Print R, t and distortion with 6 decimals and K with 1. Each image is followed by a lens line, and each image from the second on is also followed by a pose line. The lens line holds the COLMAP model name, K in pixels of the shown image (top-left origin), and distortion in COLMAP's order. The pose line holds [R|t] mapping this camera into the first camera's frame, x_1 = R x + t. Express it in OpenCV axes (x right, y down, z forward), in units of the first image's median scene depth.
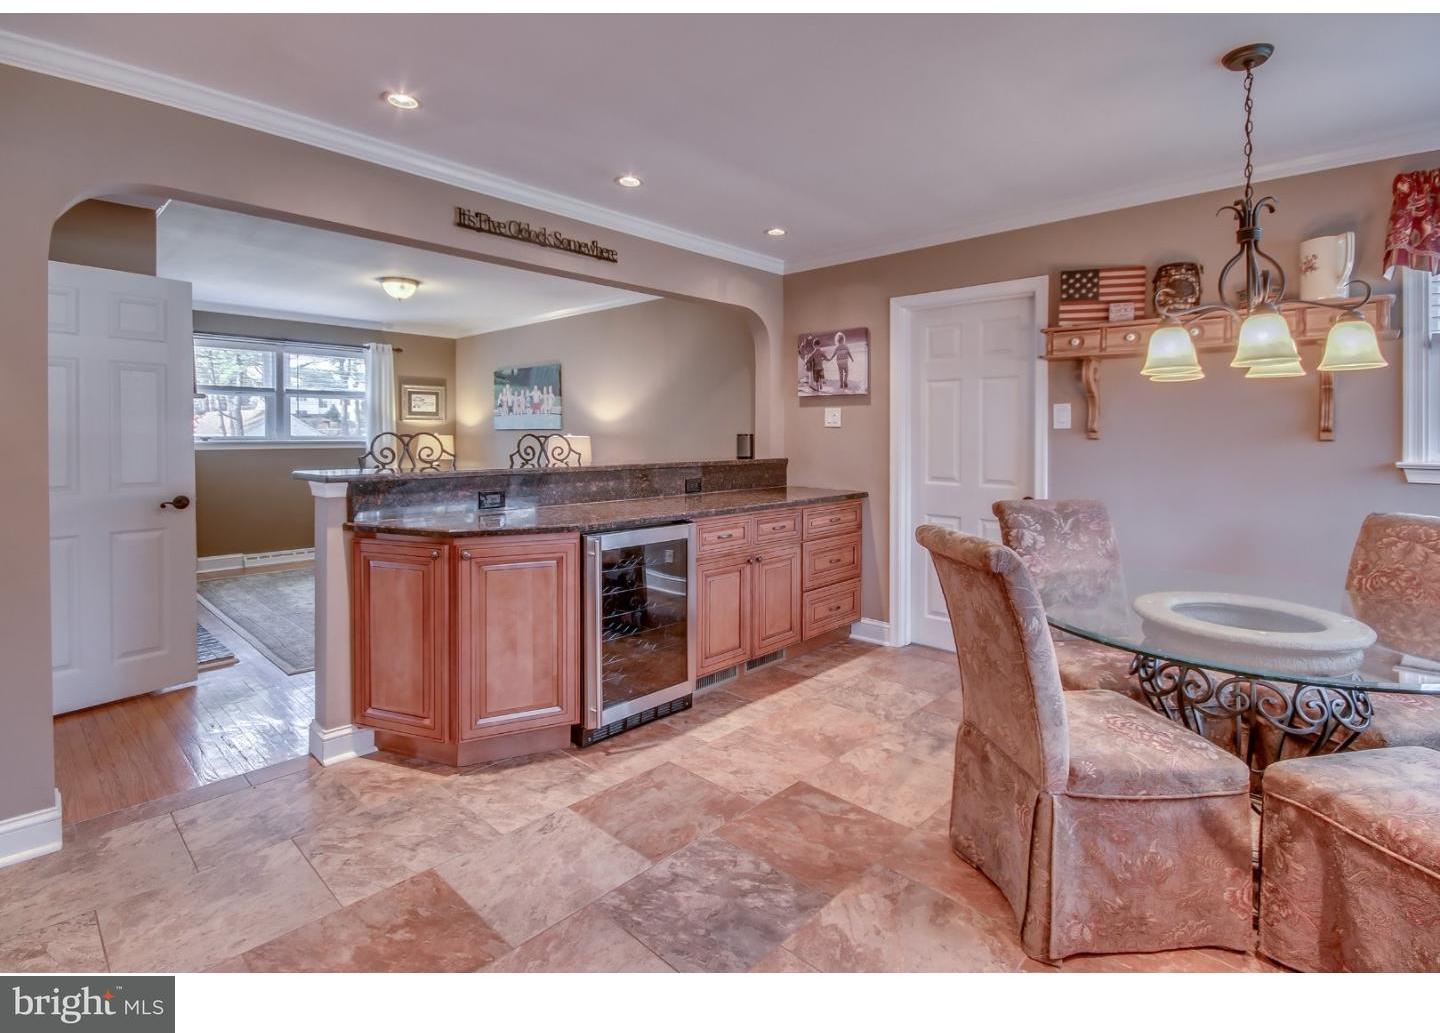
lens RADIAL K [[690.4, 0, 717.4], [0, 690.4, 436.2], [0, 0, 1]] dist [-0.002718, -0.000600]
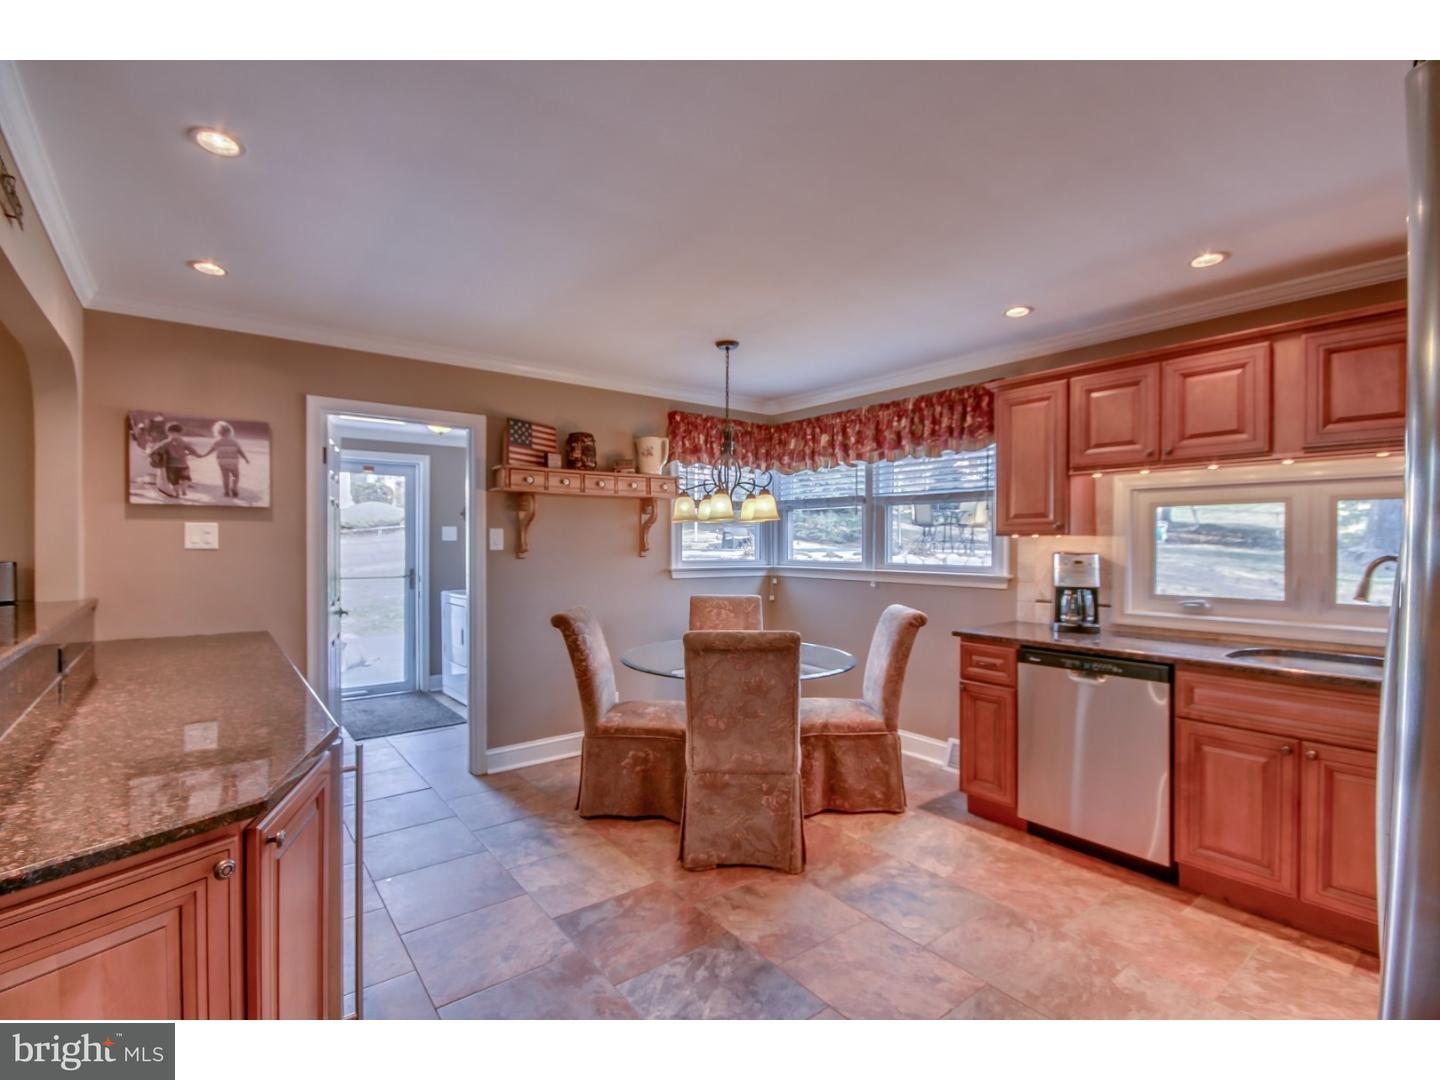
lens RADIAL K [[681.1, 0, 720.0], [0, 681.1, 540.0], [0, 0, 1]] dist [-0.000931, -0.000076]
pose [[0.149036, -0.002142, 0.988829, -0.511348], [0.002224, 0.999996, 0.001831, -0.025478], [-0.988829, 0.001926, 0.149040, 0.396806]]
